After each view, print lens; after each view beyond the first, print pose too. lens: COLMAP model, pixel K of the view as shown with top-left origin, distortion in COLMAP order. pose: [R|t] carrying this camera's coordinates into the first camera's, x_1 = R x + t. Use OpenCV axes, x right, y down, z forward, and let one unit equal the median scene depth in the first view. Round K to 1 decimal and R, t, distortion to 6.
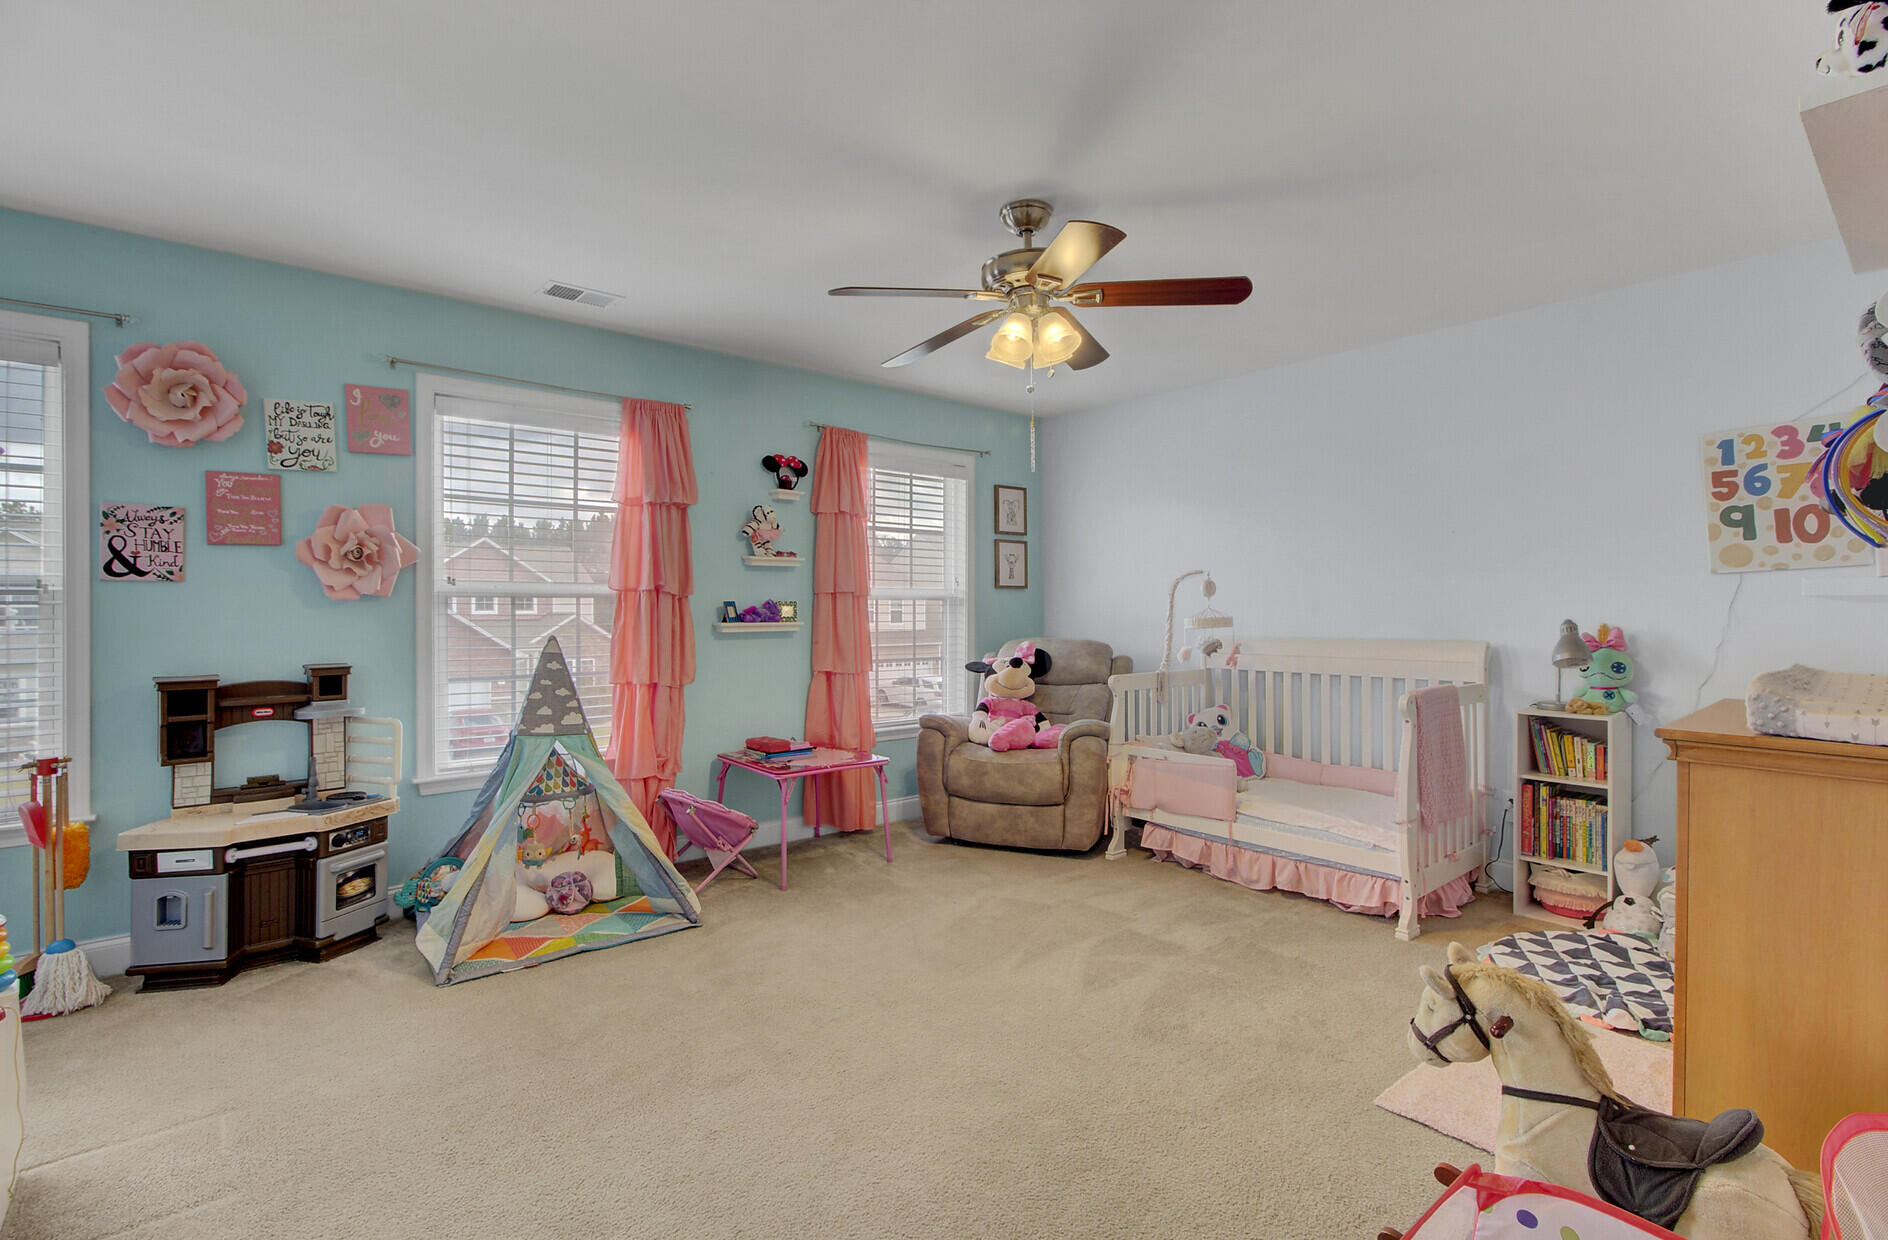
lens RADIAL K [[874.2, 0, 947.9], [0, 874.2, 612.3], [0, 0, 1]] dist [-0.000943, -0.000063]
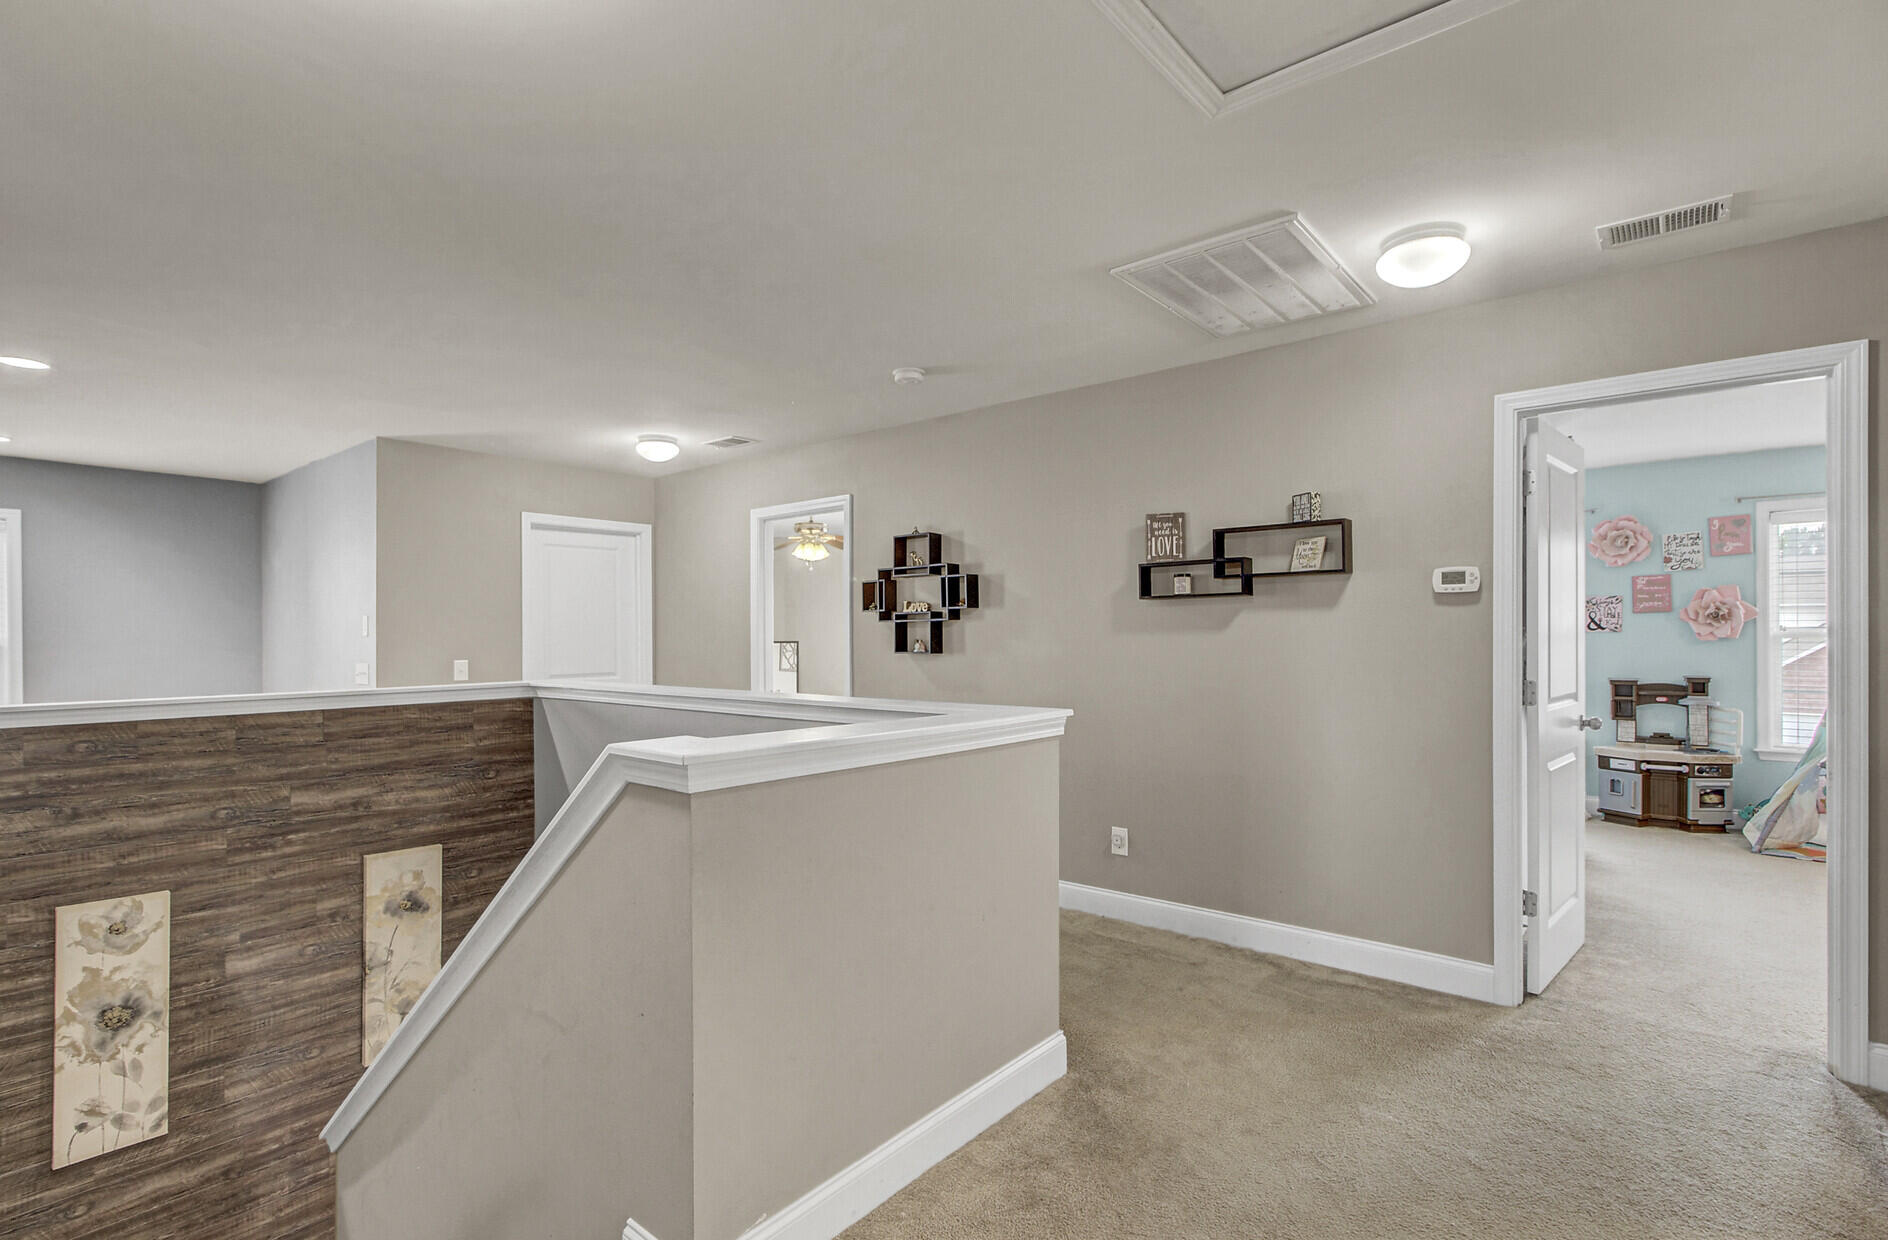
lens RADIAL K [[874.2, 0, 946.0], [0, 874.2, 631.5], [0, 0, 1]] dist [-0.000943, -0.000063]
pose [[0.178358, -0.005386, -0.983951, 0.842960], [0.000871, 0.999985, -0.005315, -0.026532], [0.983965, 0.000091, 0.178360, -0.908699]]
